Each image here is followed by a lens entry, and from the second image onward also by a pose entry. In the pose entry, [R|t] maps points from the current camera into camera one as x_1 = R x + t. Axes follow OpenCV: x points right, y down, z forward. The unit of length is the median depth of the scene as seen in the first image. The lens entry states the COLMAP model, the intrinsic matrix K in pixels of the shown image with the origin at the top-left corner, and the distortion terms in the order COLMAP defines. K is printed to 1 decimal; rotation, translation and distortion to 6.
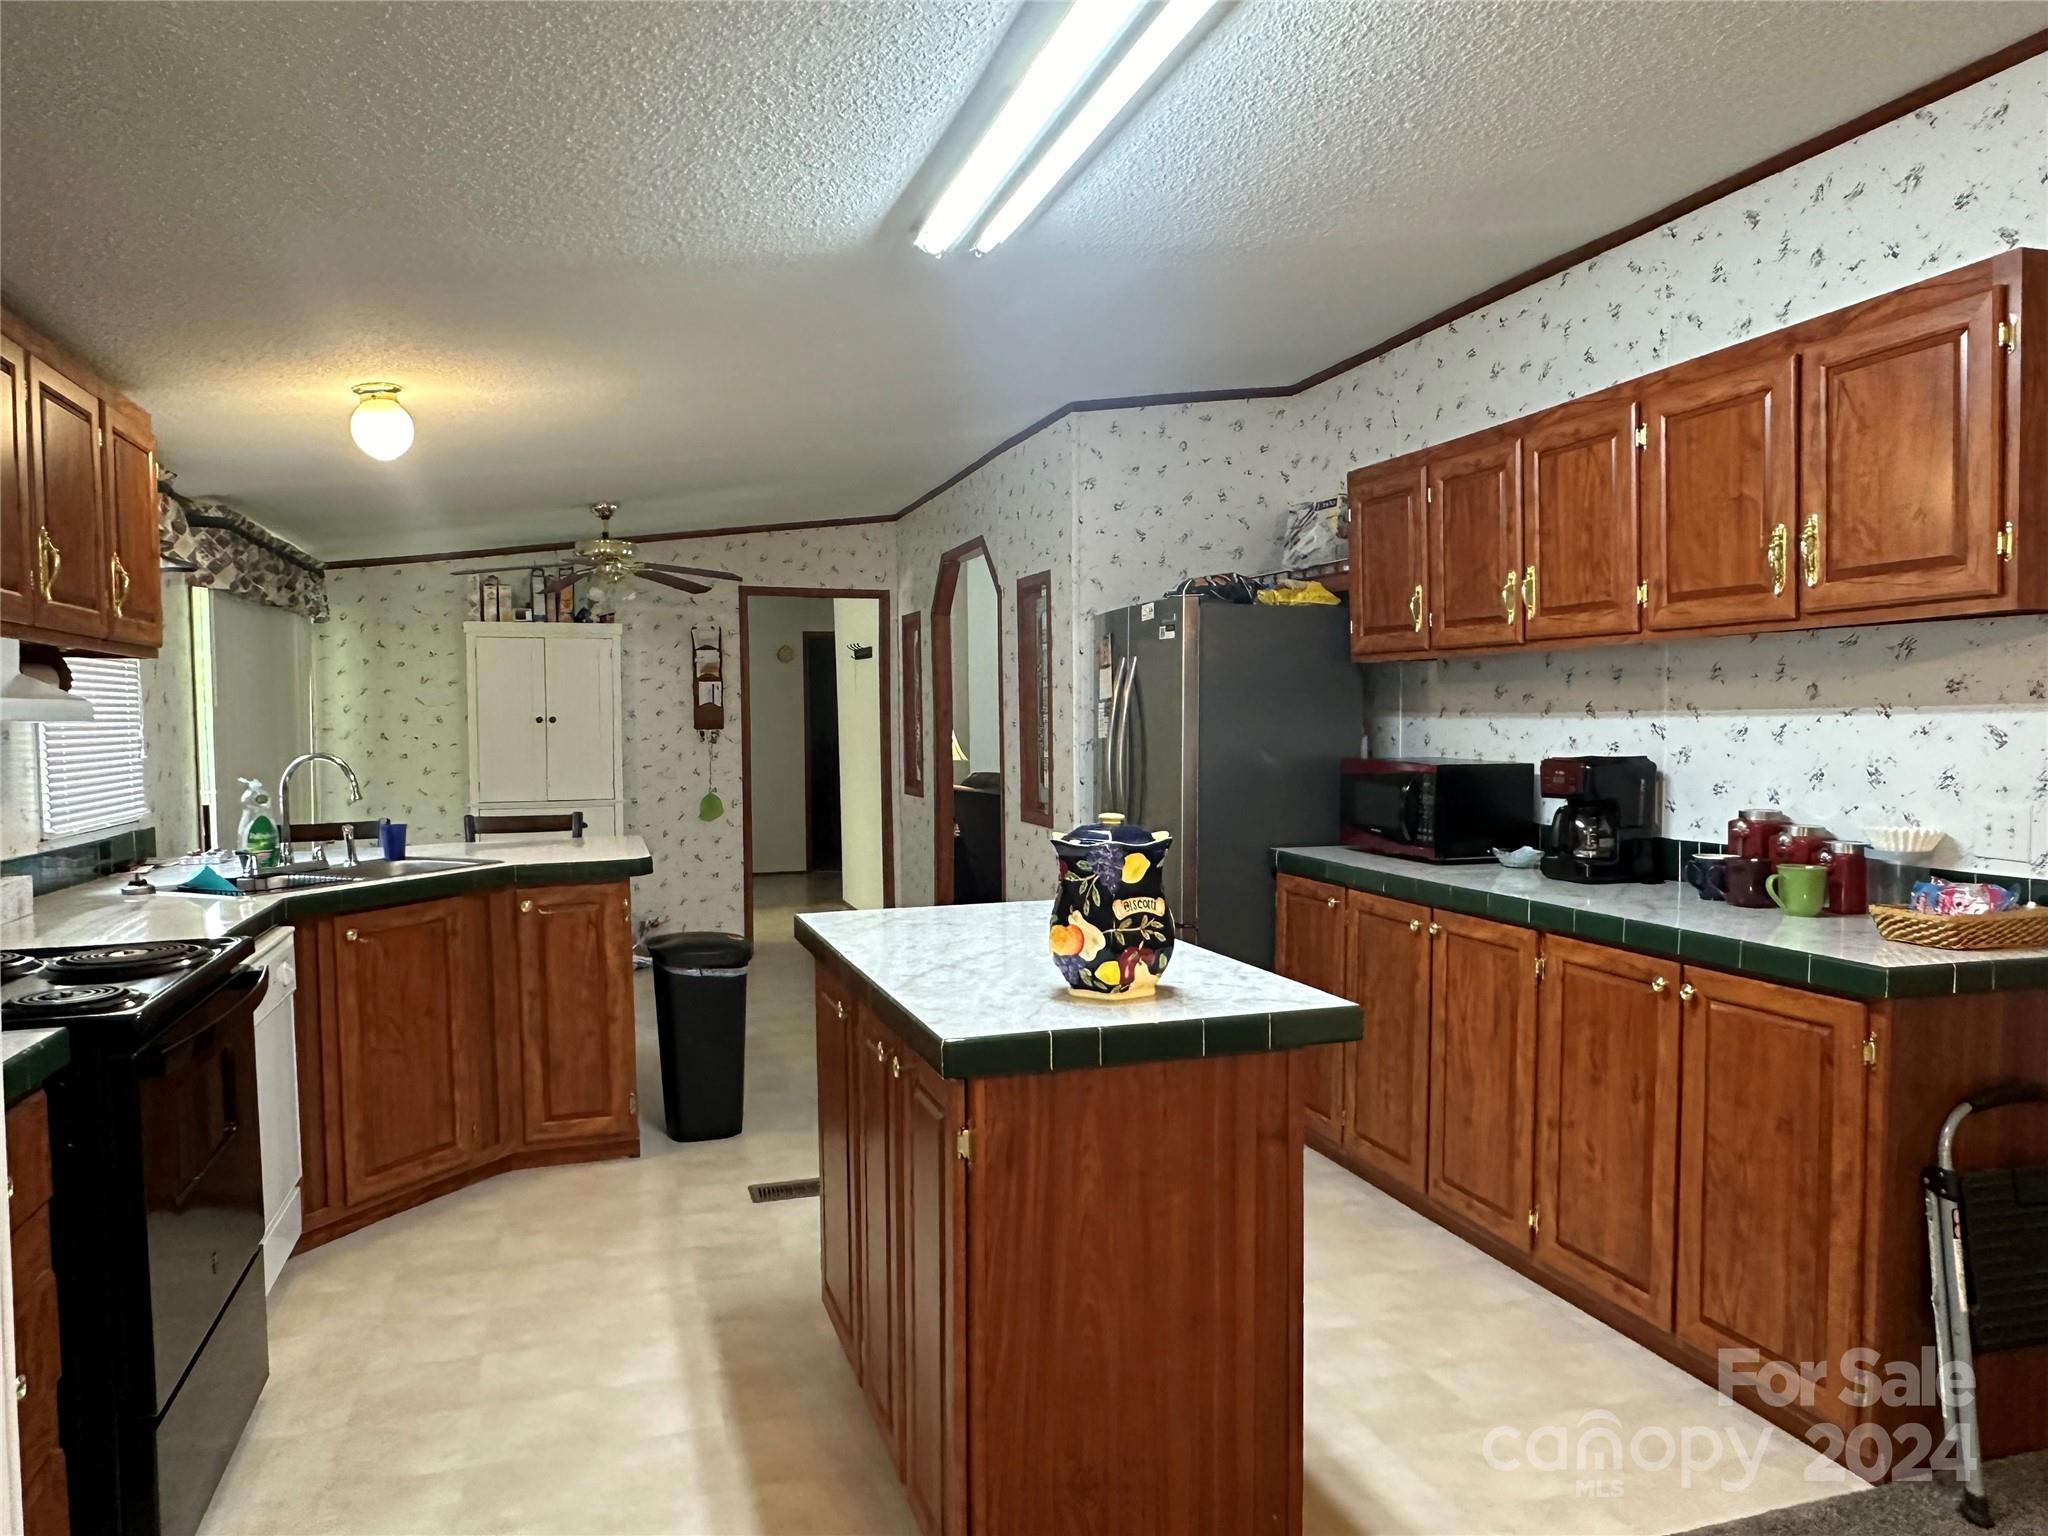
lens RADIAL K [[1364.6, 0, 1018.6], [0, 1364.6, 784.6], [0, 0, 1]] dist [-0.002272, -0.006345]
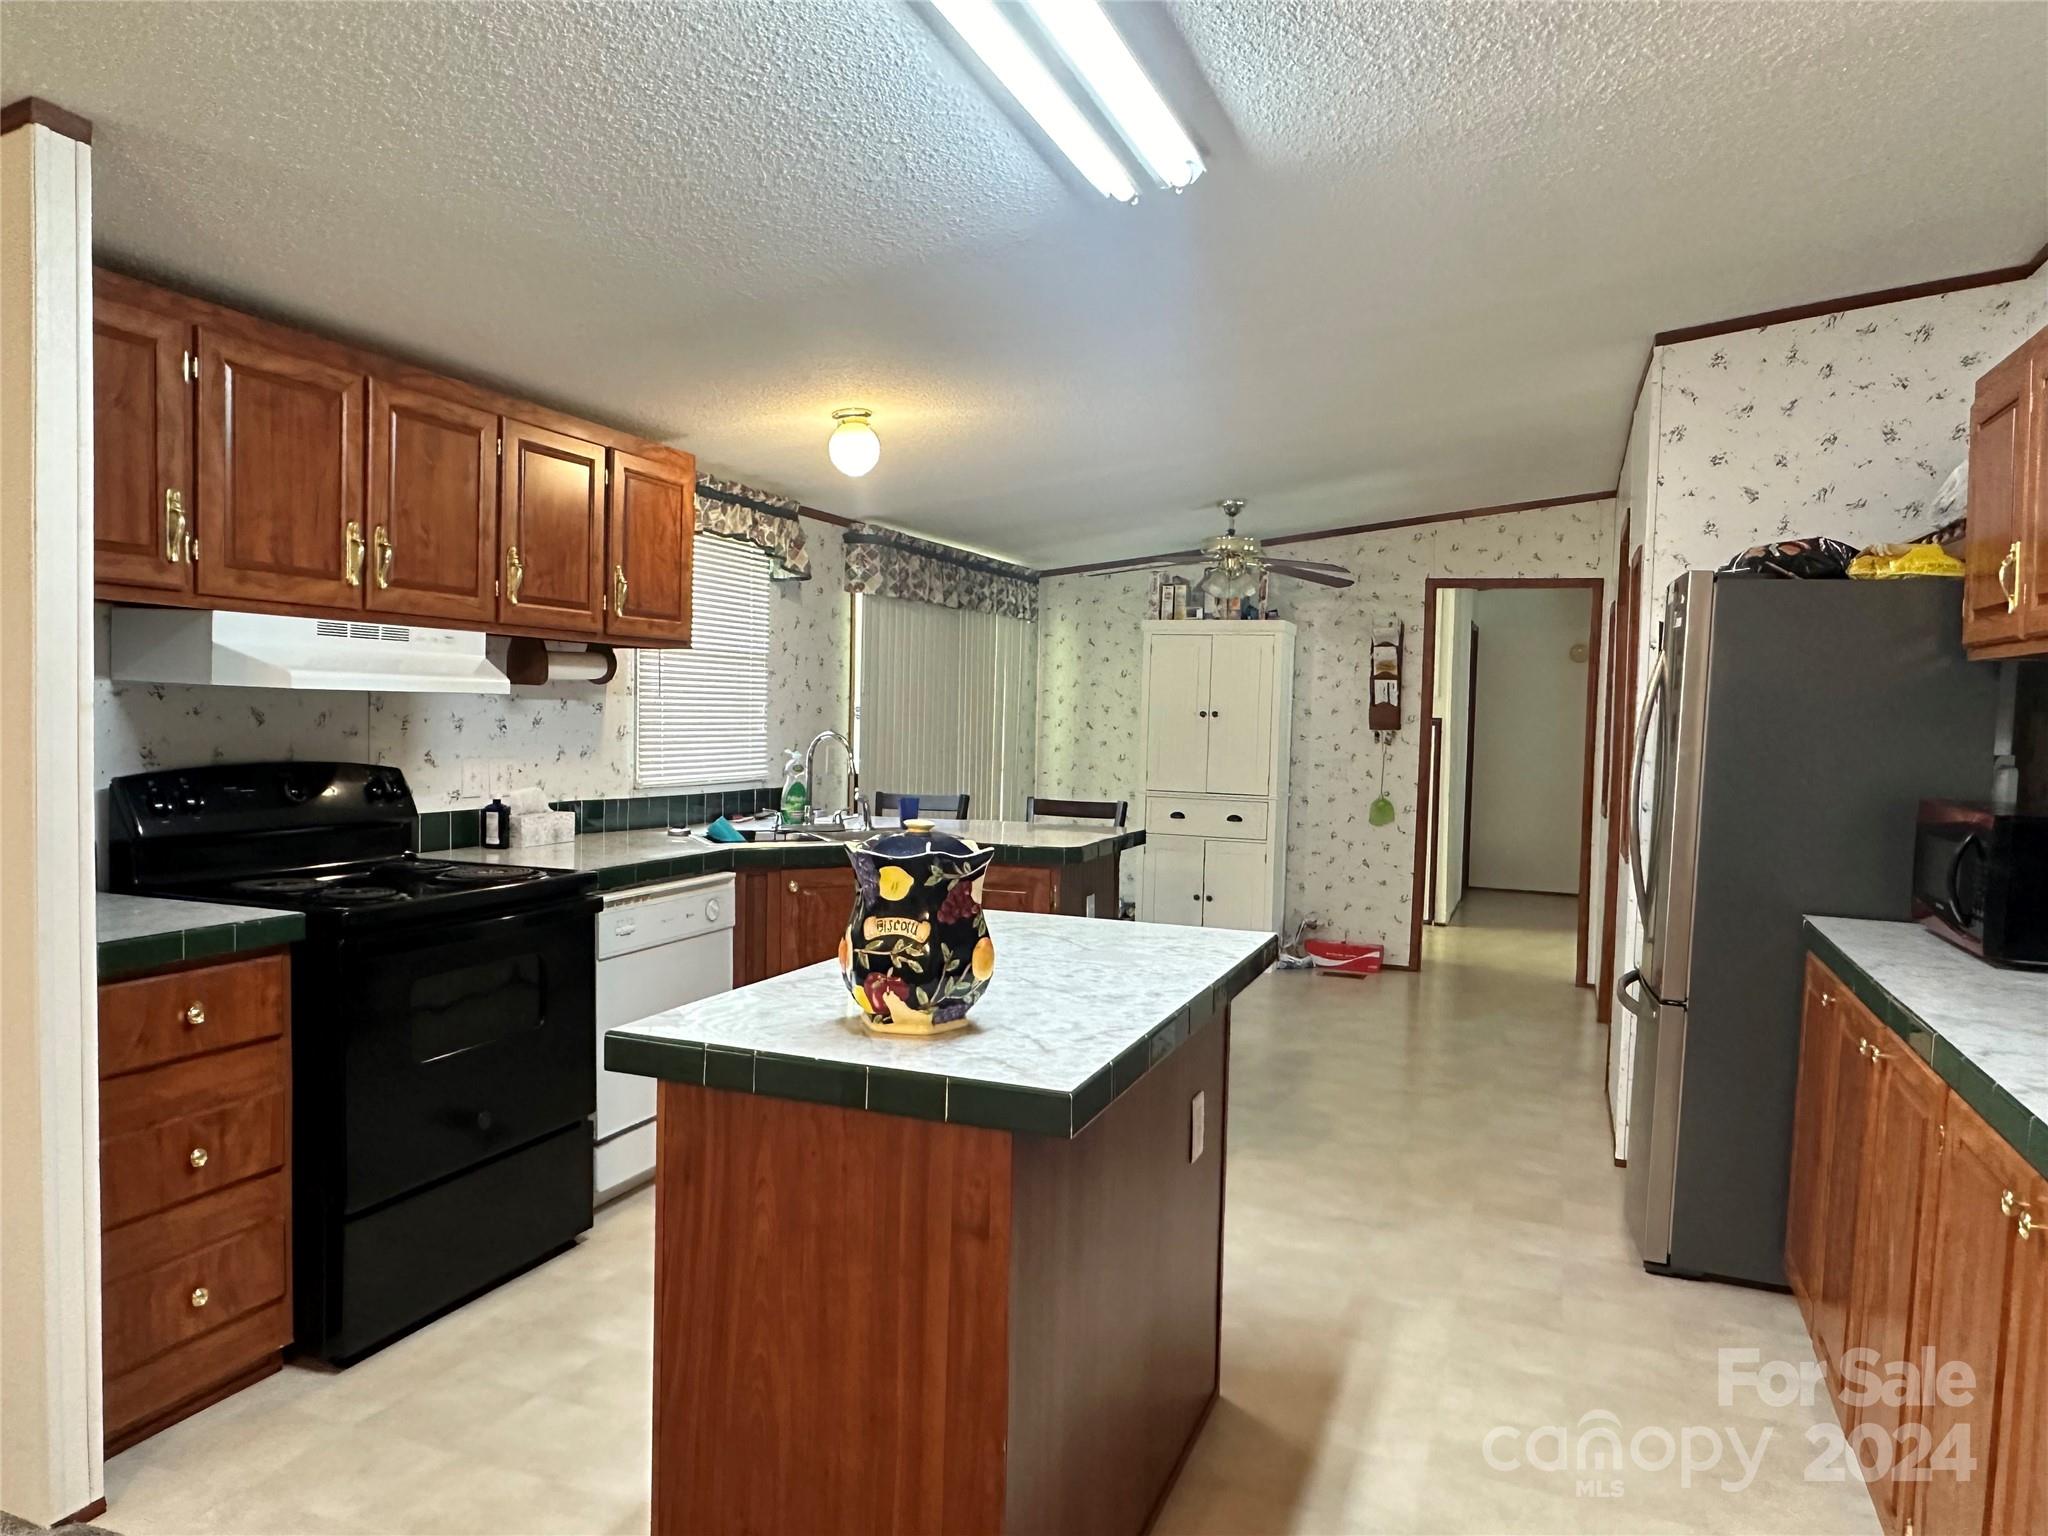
lens RADIAL K [[1364.6, 0, 1009.2], [0, 1364.6, 778.9], [0, 0, 1]] dist [-0.002272, -0.006345]
pose [[0.771653, 0.060618, -0.633148, 0.281179], [-0.064052, 0.997794, 0.017466, -0.010006], [0.632810, 0.027076, 0.773833, 0.153871]]
